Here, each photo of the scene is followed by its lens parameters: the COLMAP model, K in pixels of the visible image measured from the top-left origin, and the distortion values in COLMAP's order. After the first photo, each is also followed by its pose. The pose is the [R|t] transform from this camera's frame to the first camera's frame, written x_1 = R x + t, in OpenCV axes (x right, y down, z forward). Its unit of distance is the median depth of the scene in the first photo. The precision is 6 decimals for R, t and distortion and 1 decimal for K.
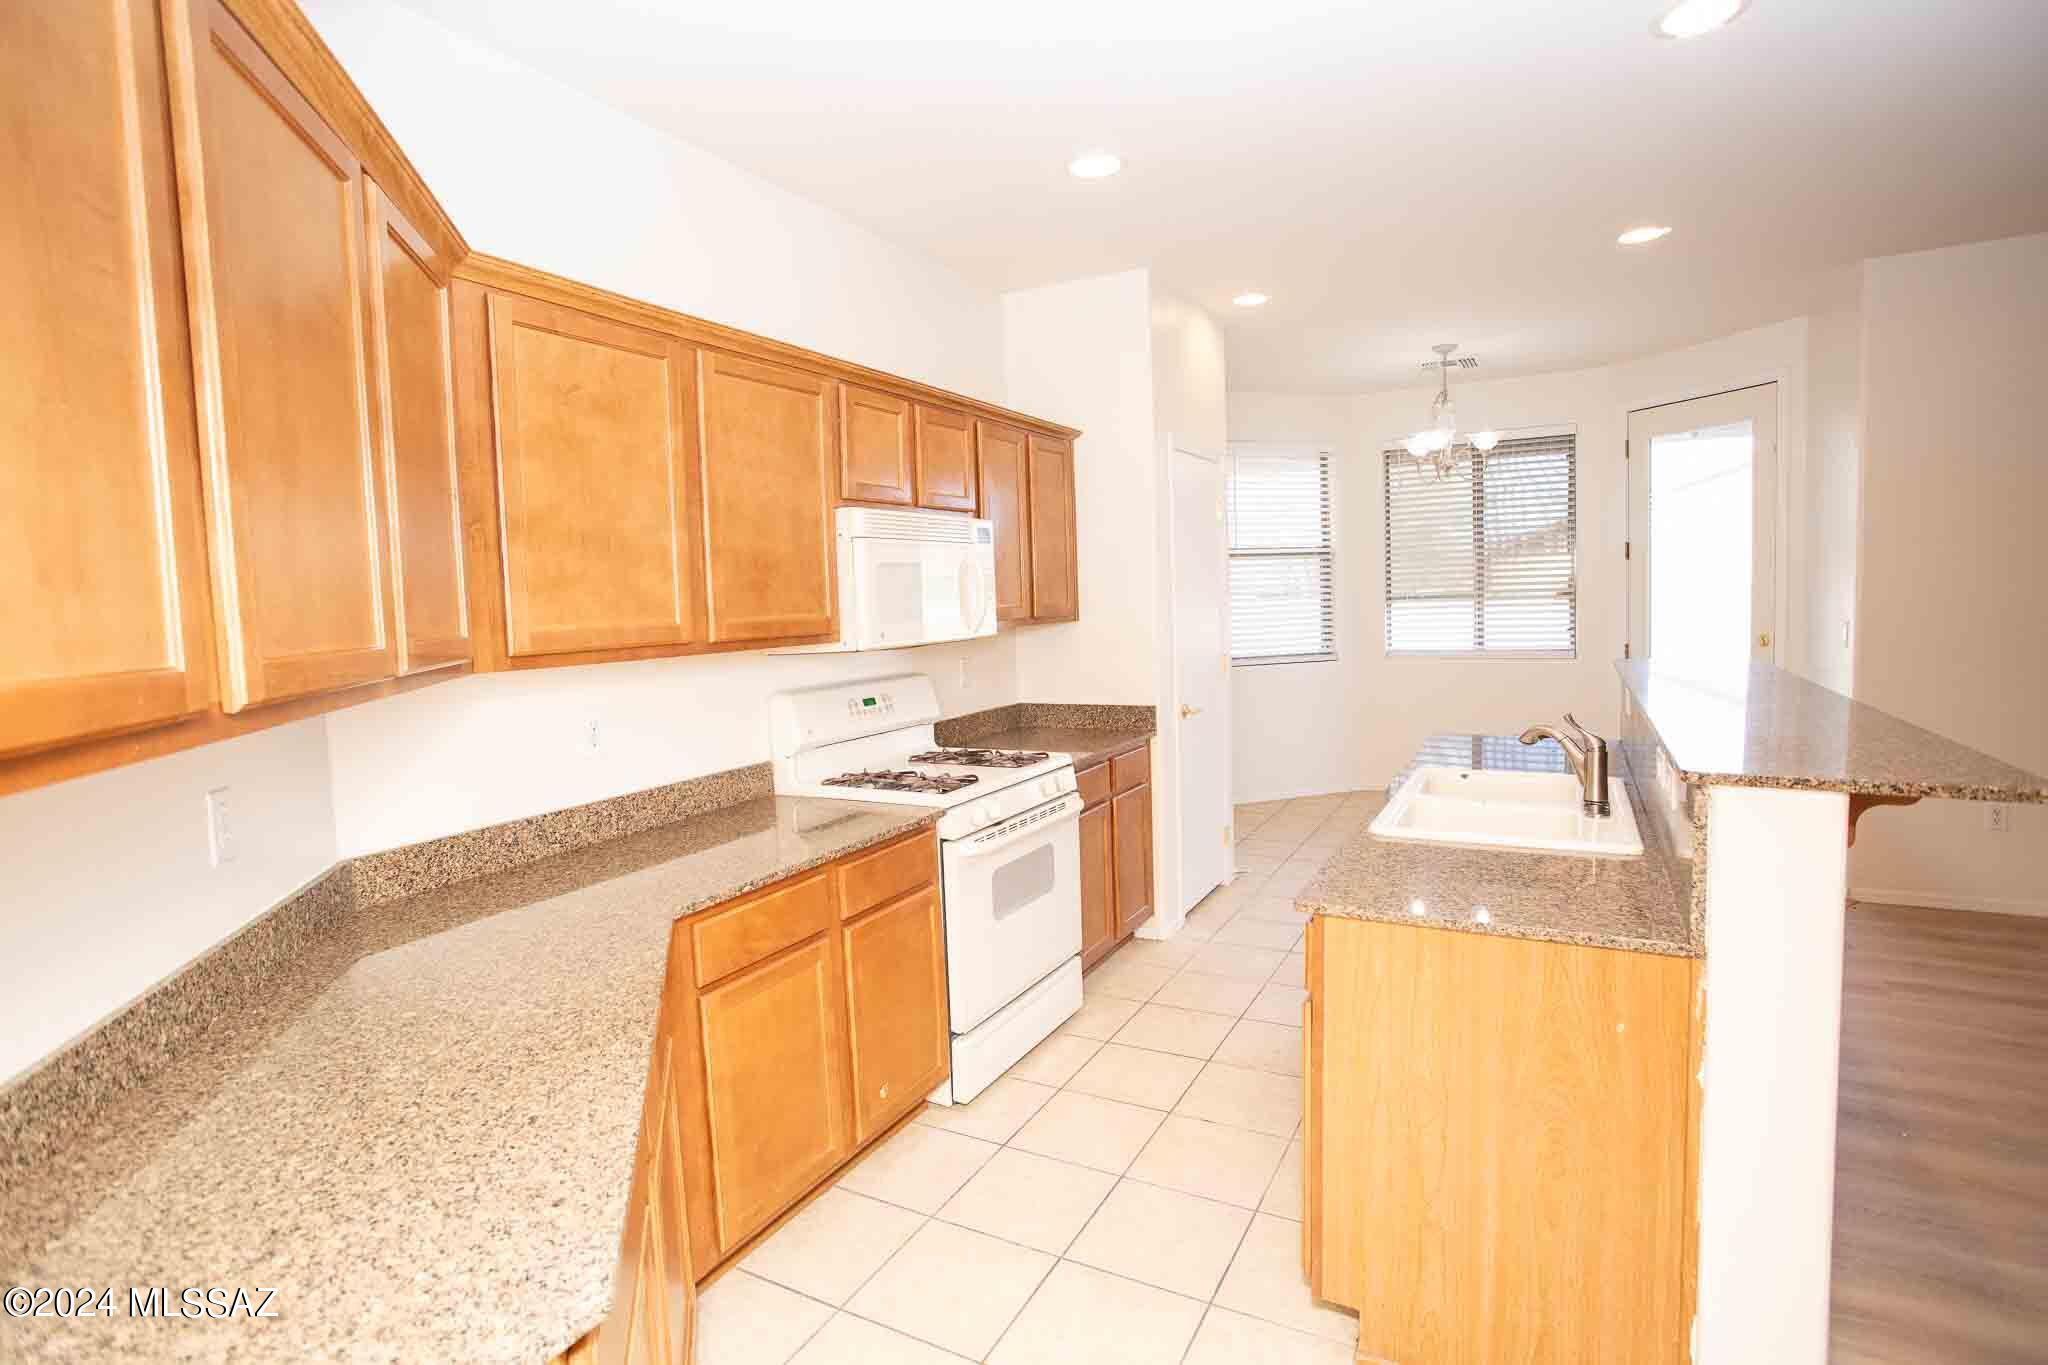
lens RADIAL K [[994.6, 0, 1027.8], [0, 994.6, 683.0], [0, 0, 1]] dist [-0.057445, 0.001663]
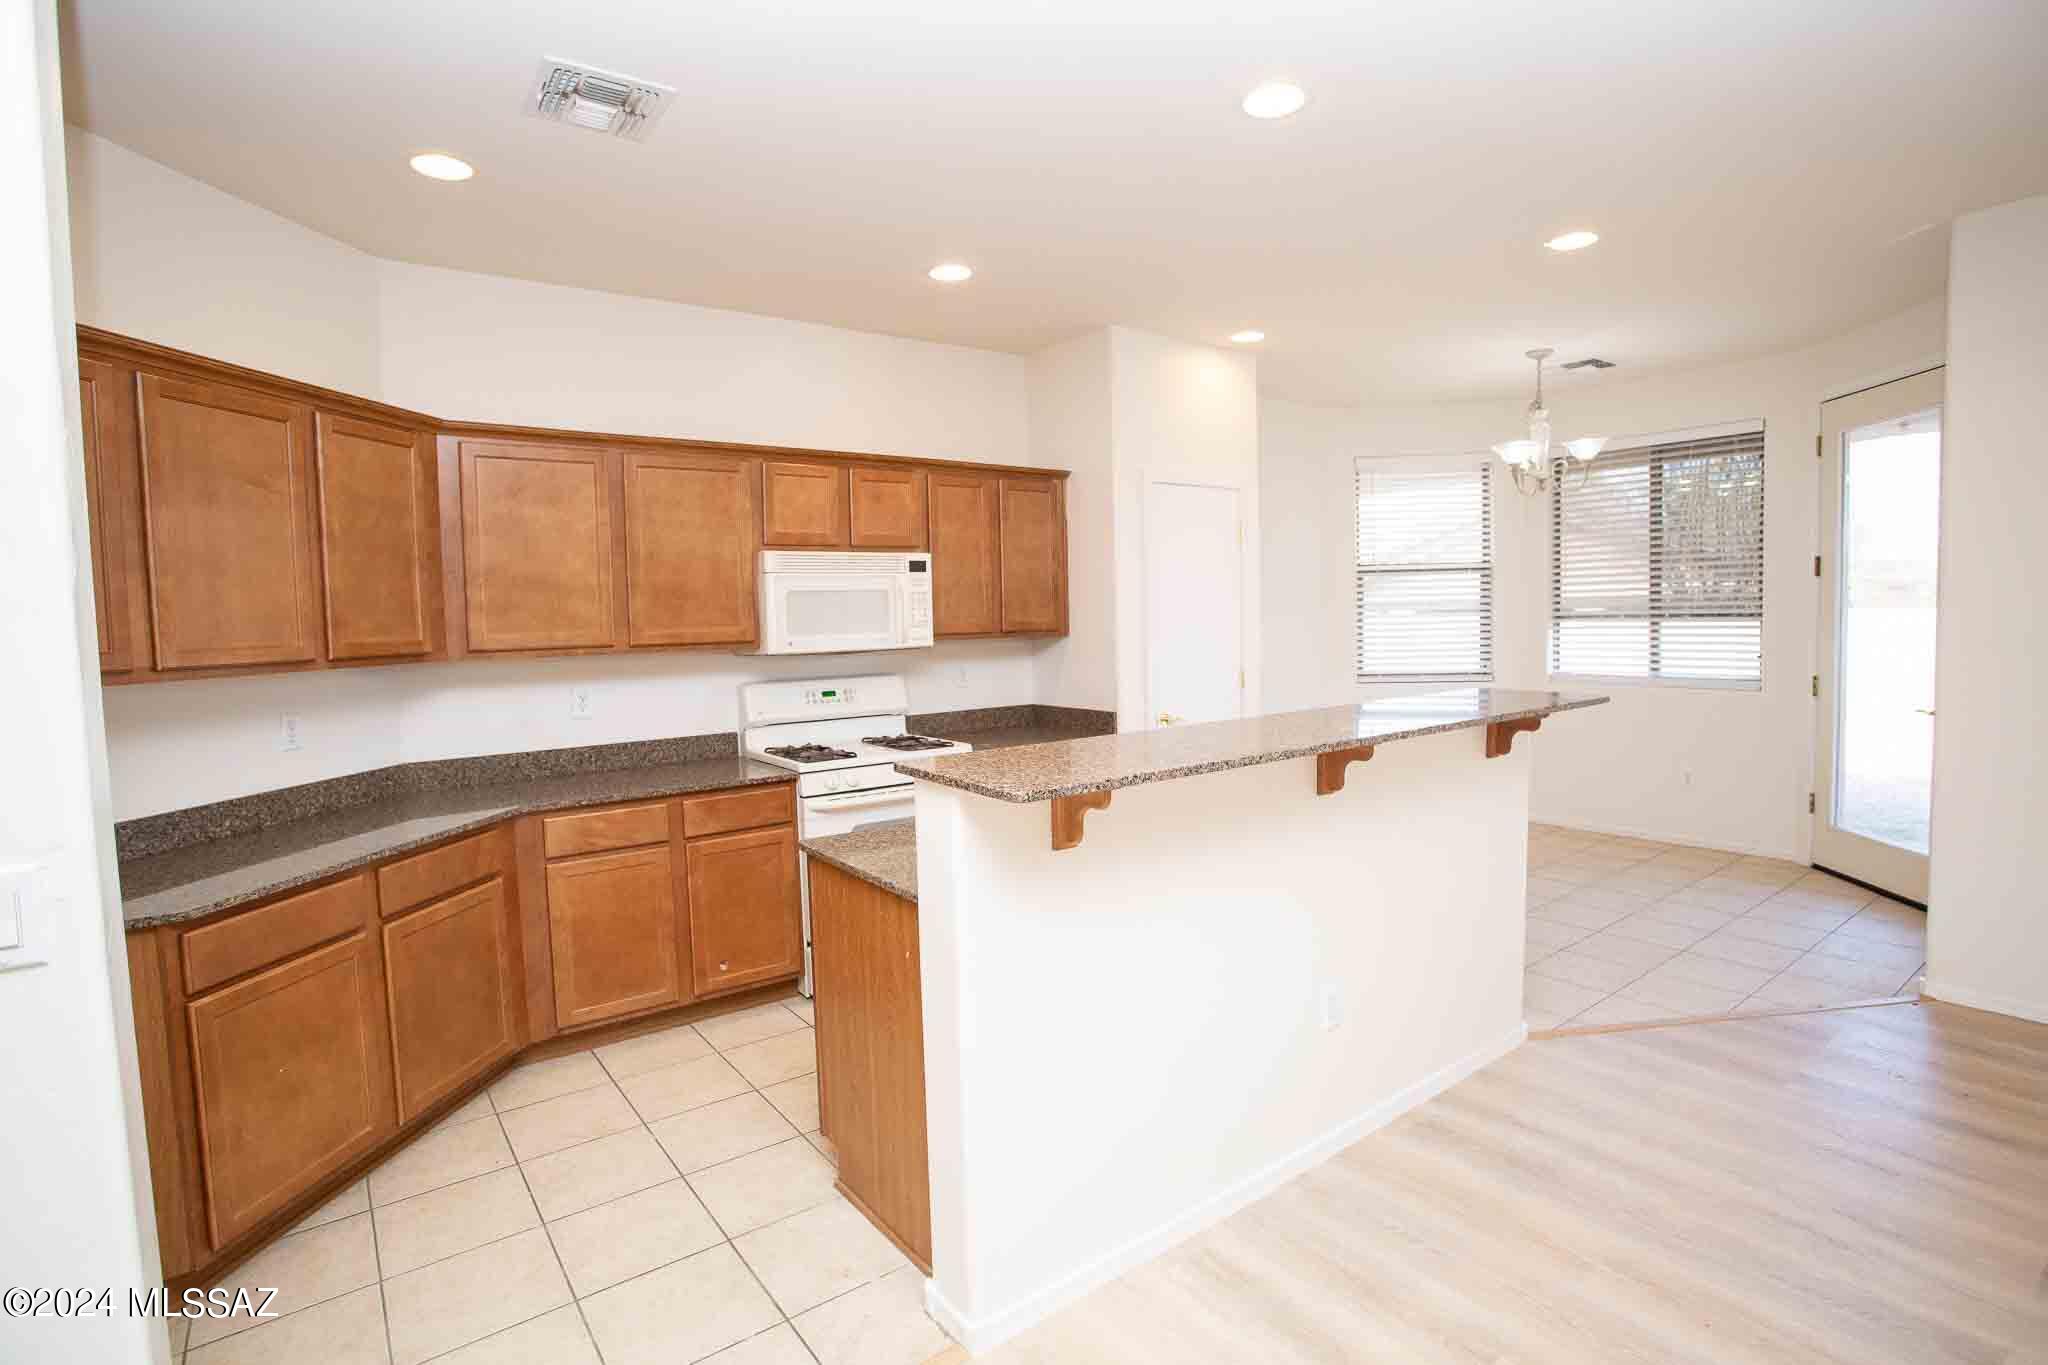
lens RADIAL K [[994.6, 0, 1026.0], [0, 994.6, 680.2], [0, 0, 1]] dist [-0.057445, 0.001663]
pose [[0.908102, 0.043503, -0.416484, 0.535532], [-0.045635, 0.998946, 0.004842, -0.014903], [0.416256, 0.014609, 0.909130, -0.074669]]
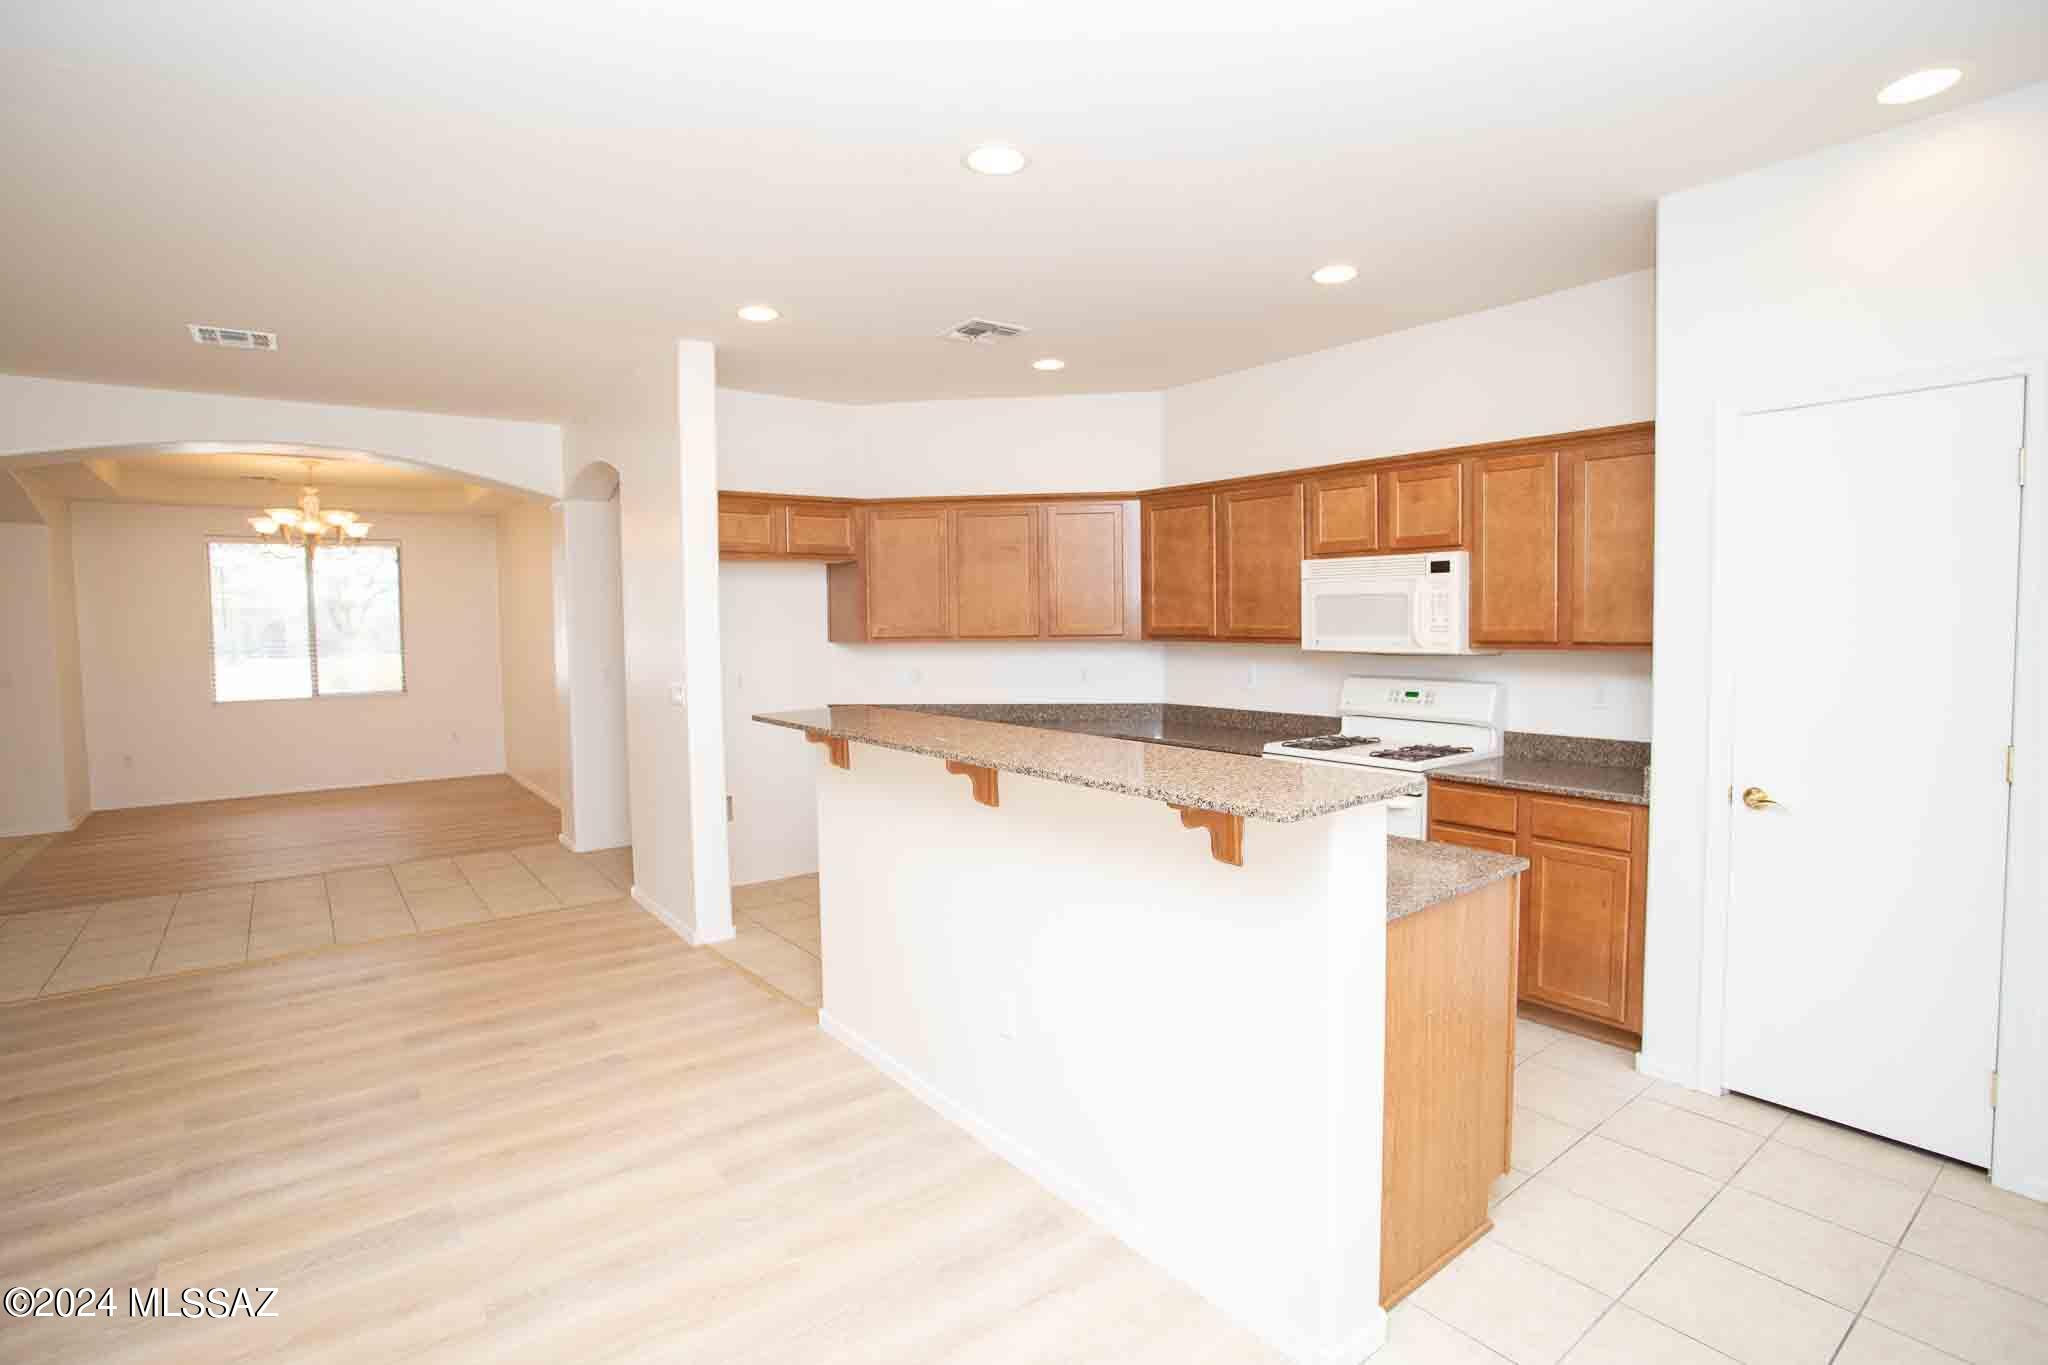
lens RADIAL K [[994.6, 0, 1037.7], [0, 994.6, 672.6], [0, 0, 1]] dist [-0.057445, 0.001663]
pose [[-0.389803, 0.088831, -0.916604, 1.063680], [-0.060366, 0.990731, 0.121687, -0.120322], [0.918918, 0.102766, -0.380827, 0.890832]]
